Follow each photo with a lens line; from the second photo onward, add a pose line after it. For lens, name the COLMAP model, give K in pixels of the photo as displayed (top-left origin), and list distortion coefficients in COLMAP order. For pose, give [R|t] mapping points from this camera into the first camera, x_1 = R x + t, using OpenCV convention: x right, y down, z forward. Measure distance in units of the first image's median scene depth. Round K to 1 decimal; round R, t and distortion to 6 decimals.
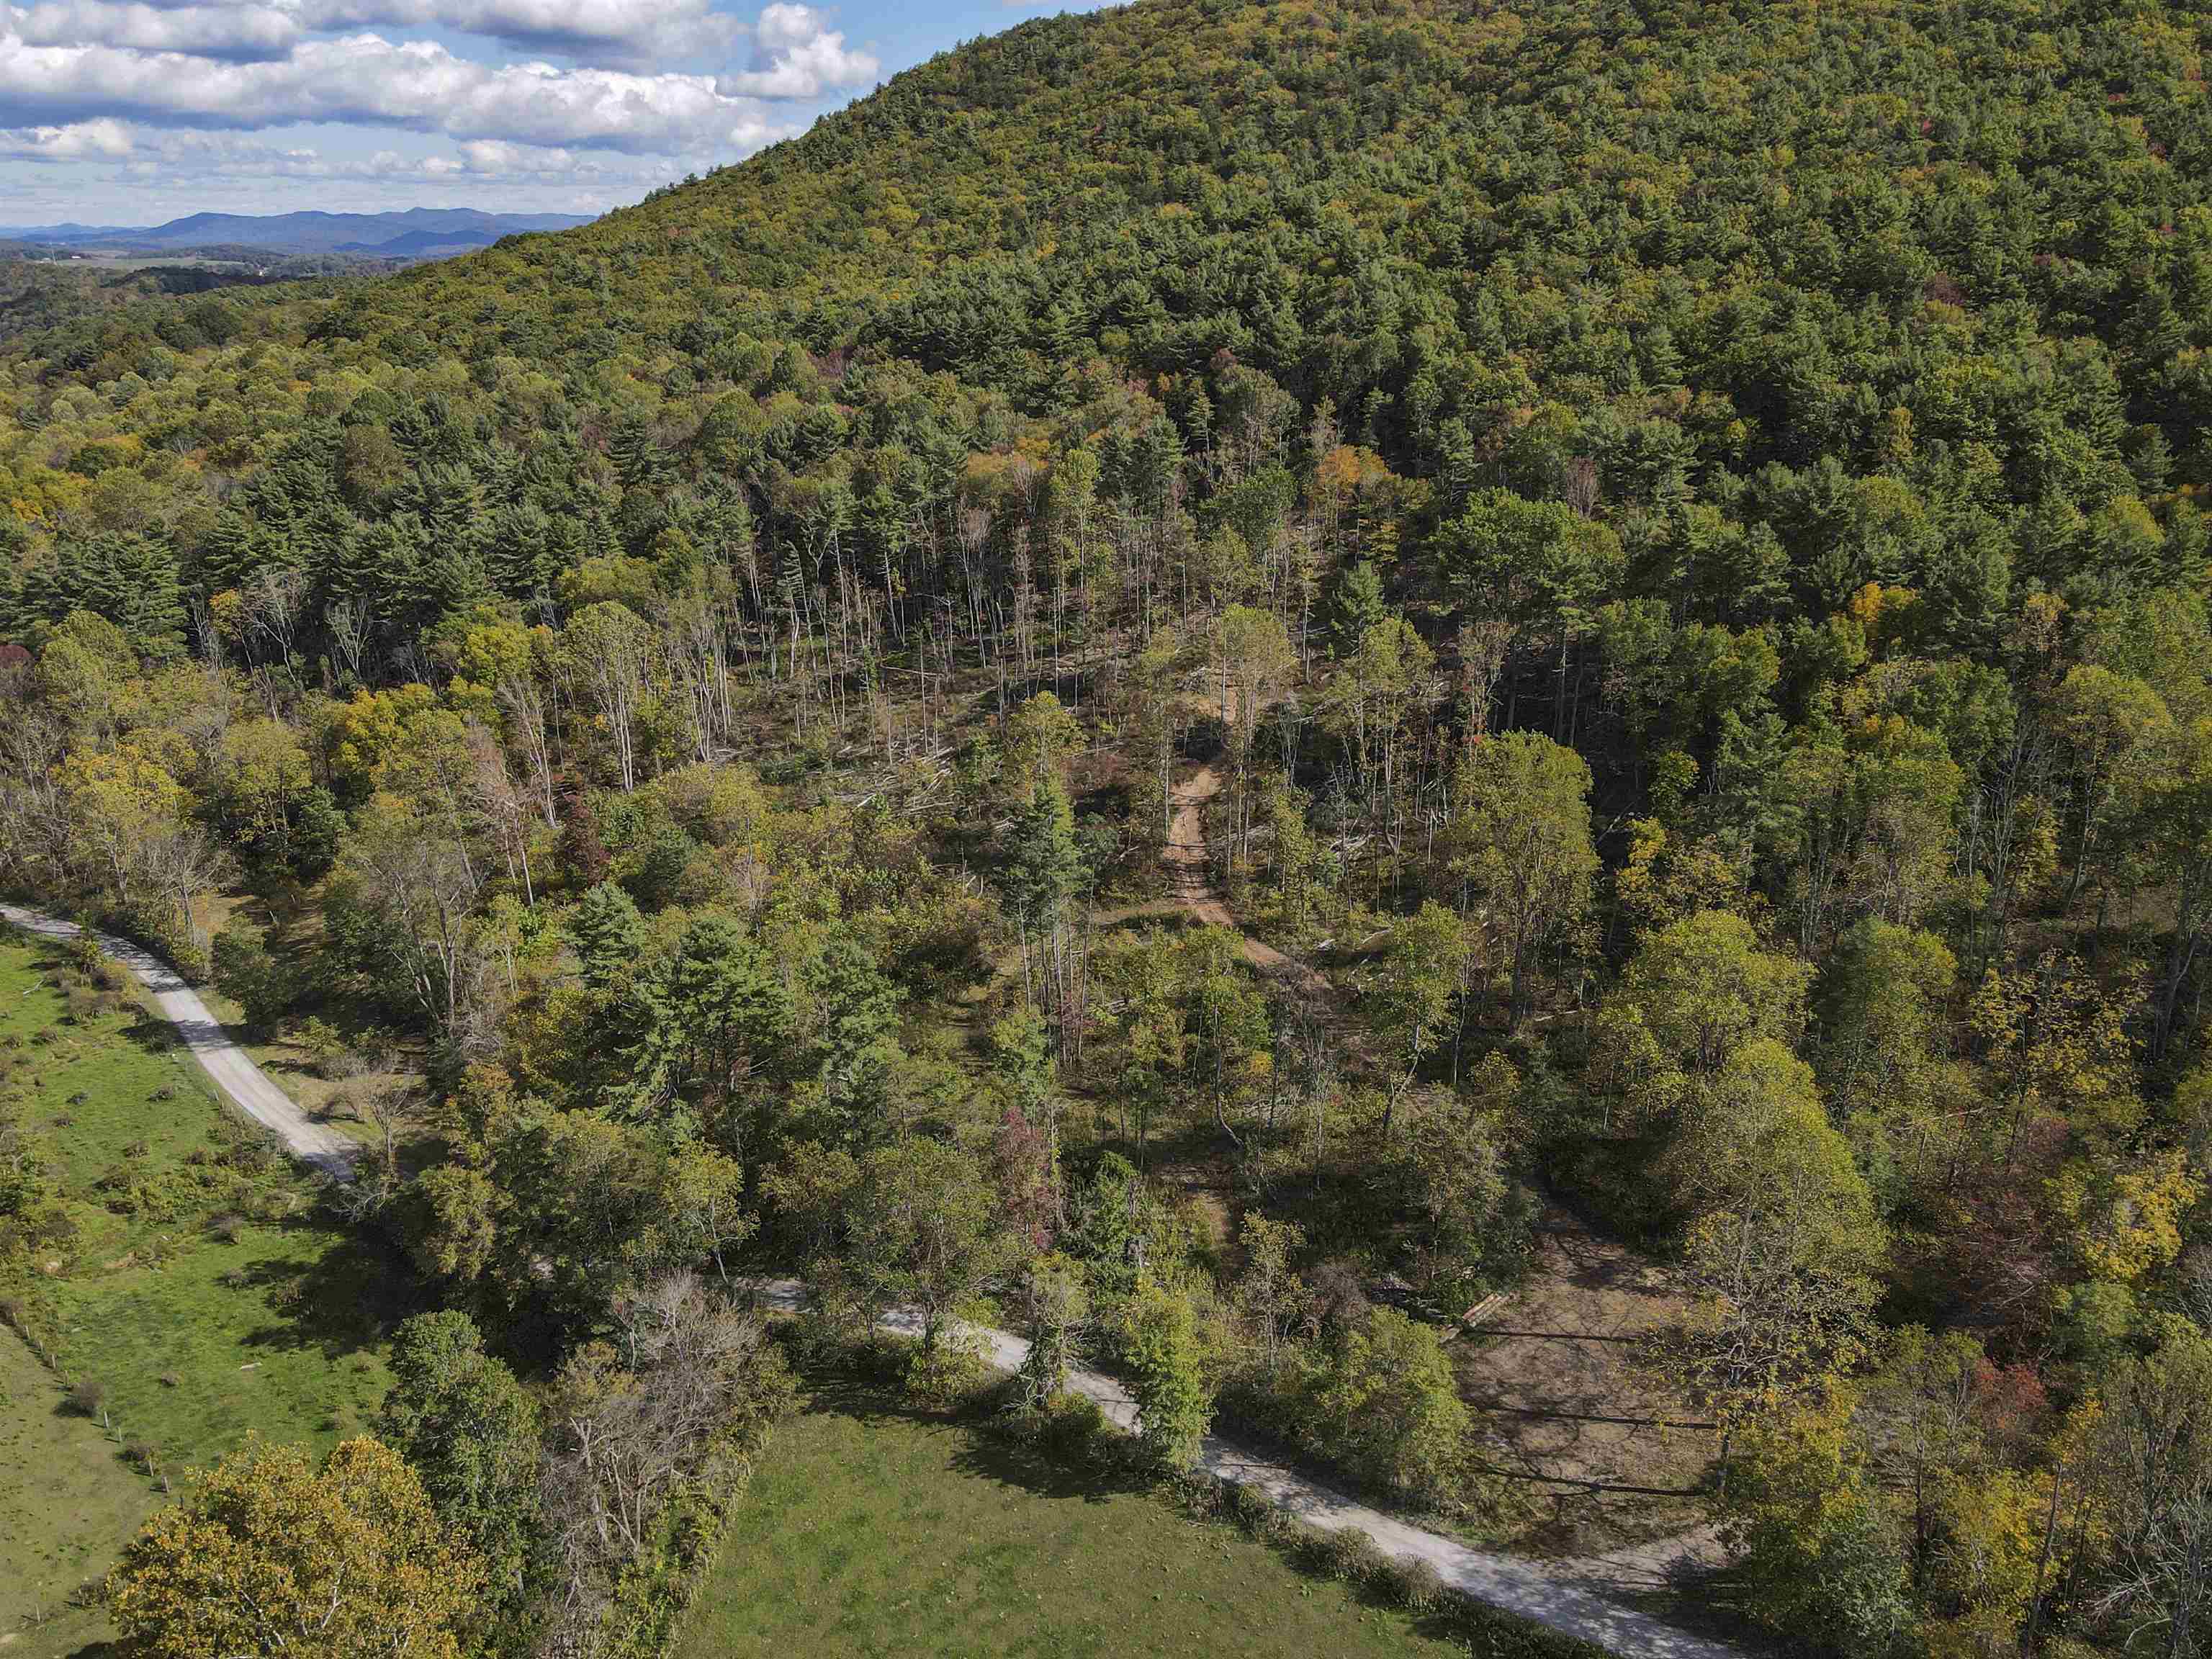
lens RADIAL K [[1647.4, 0, 1092.3], [0, 1647.4, 827.0], [0, 0, 1]] dist [0.018883, 0.003011]
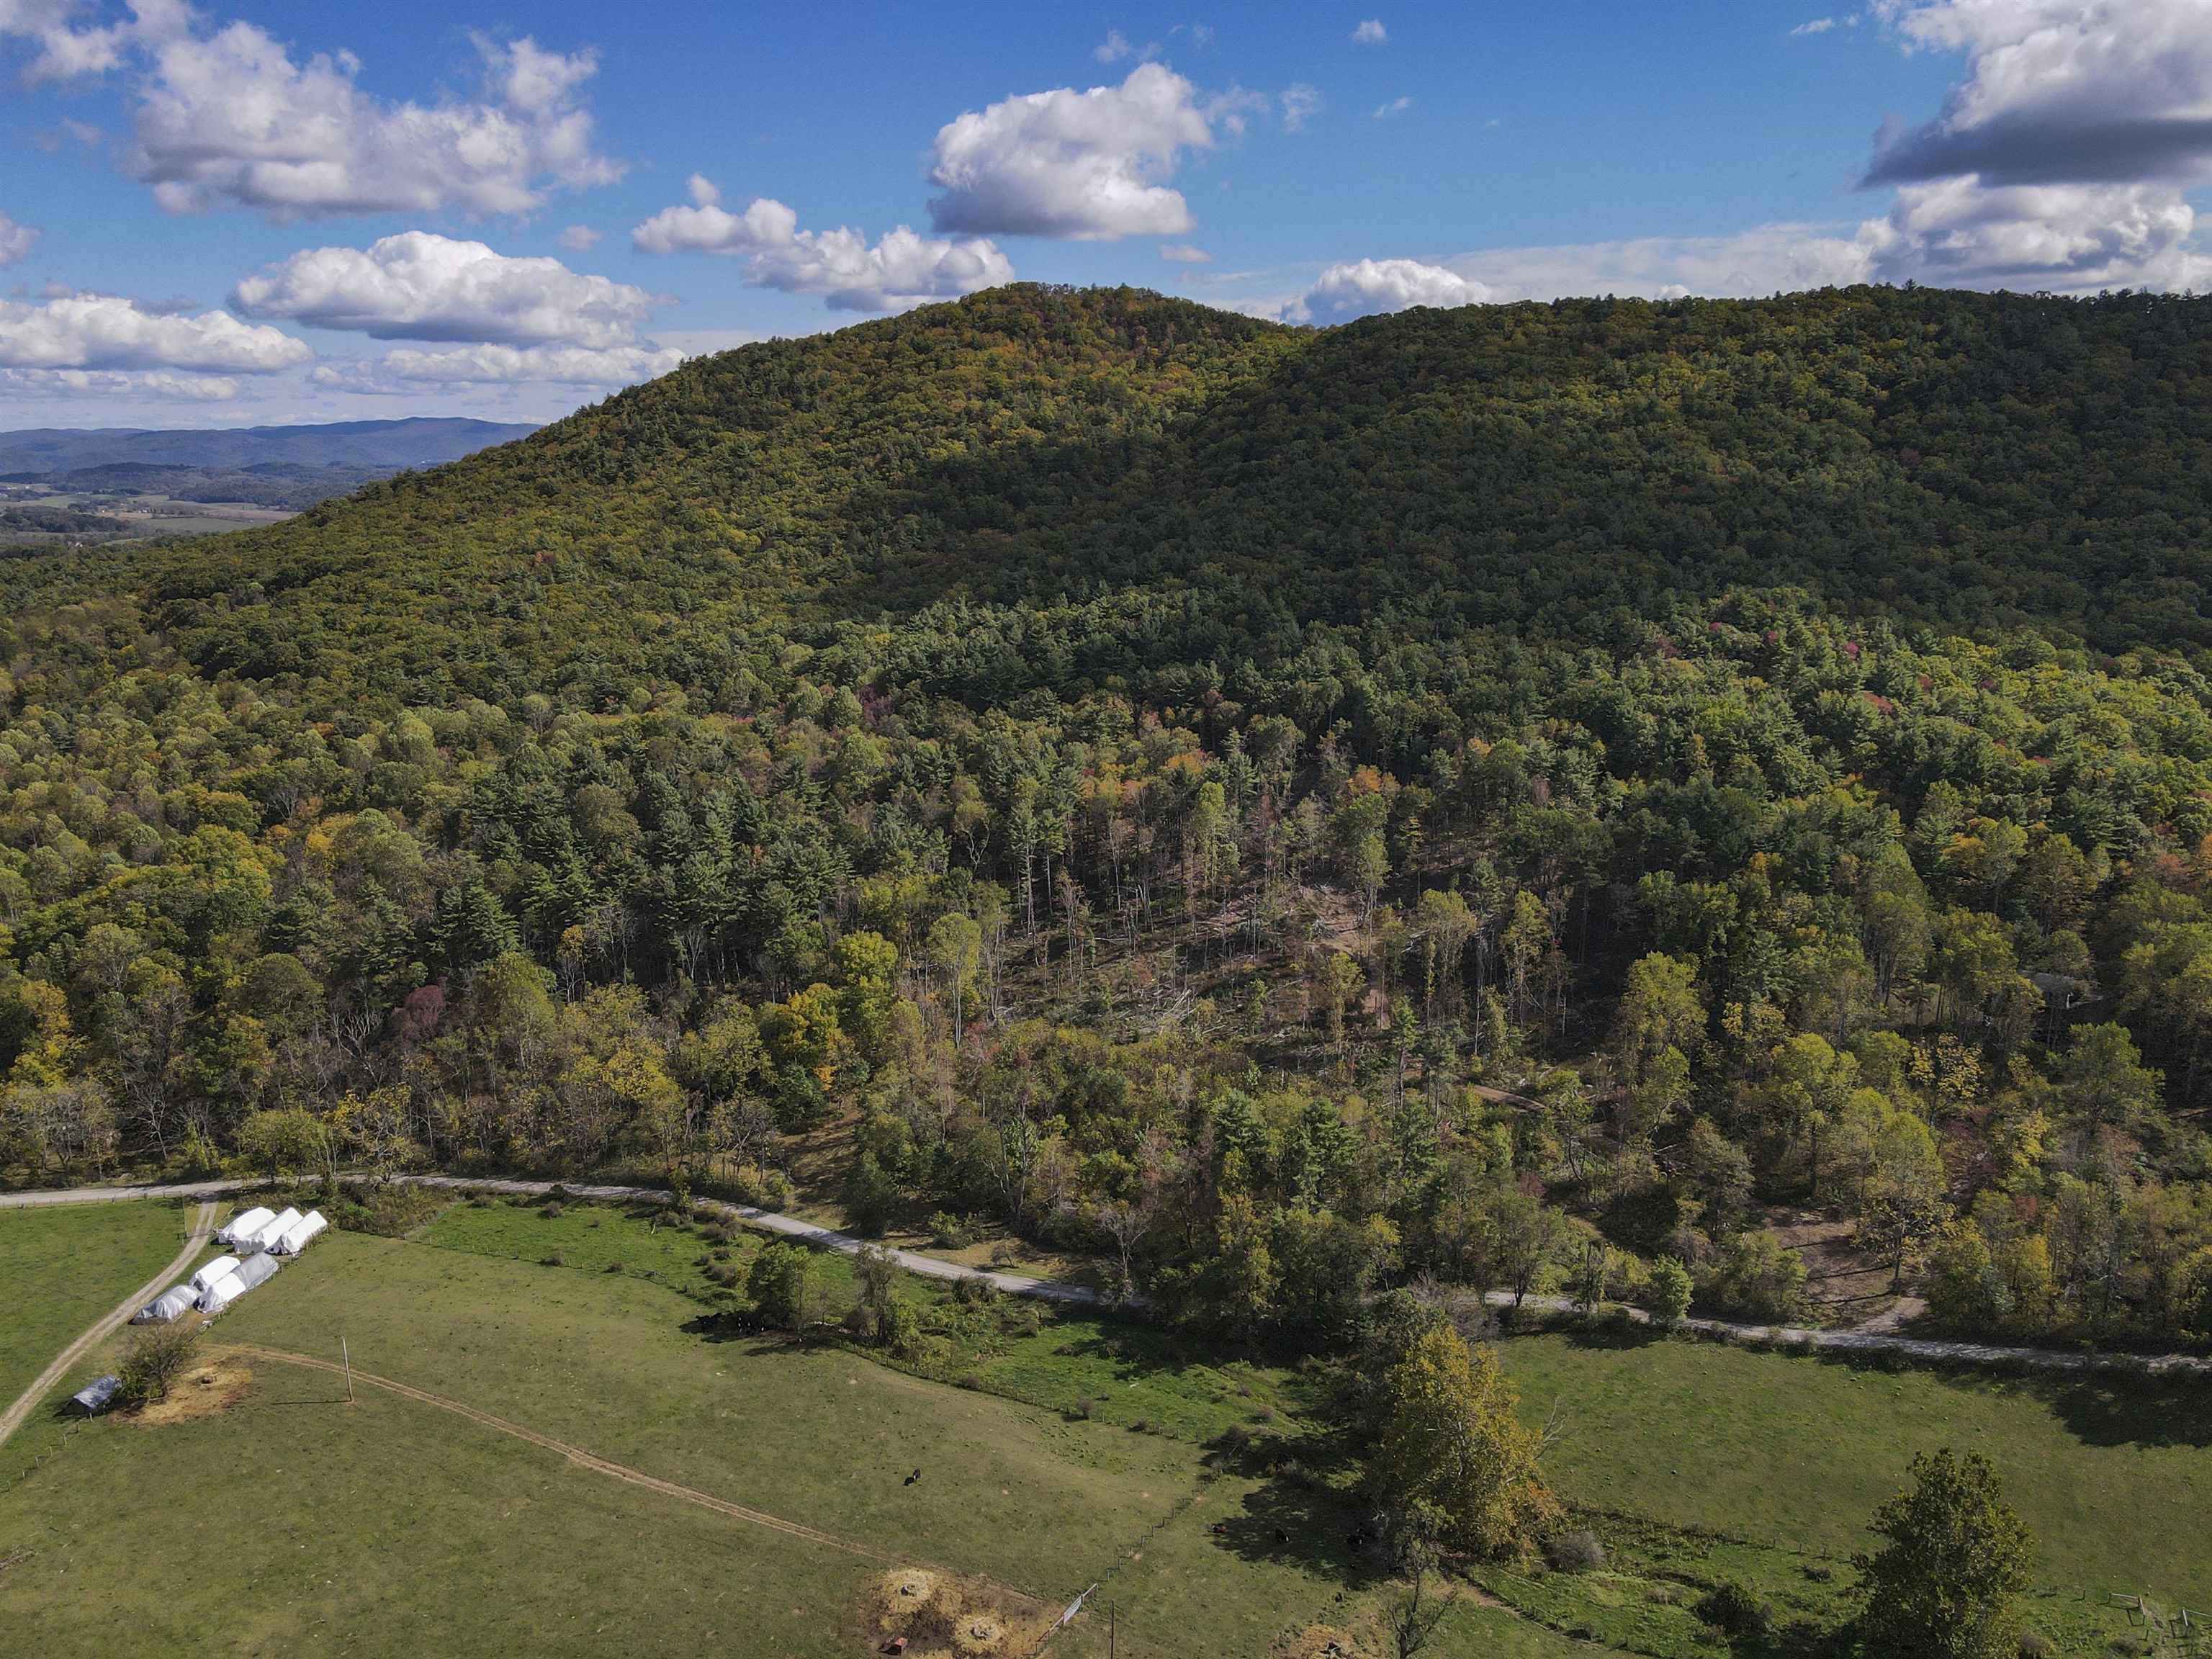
lens RADIAL K [[1647.4, 0, 1107.9], [0, 1647.4, 811.3], [0, 0, 1]] dist [0.018883, 0.003011]
pose [[0.953837, -0.072228, 0.291509, -0.584369], [0.108204, 0.988110, -0.109226, -0.052707], [-0.280154, 0.135726, 0.950312, -0.432731]]
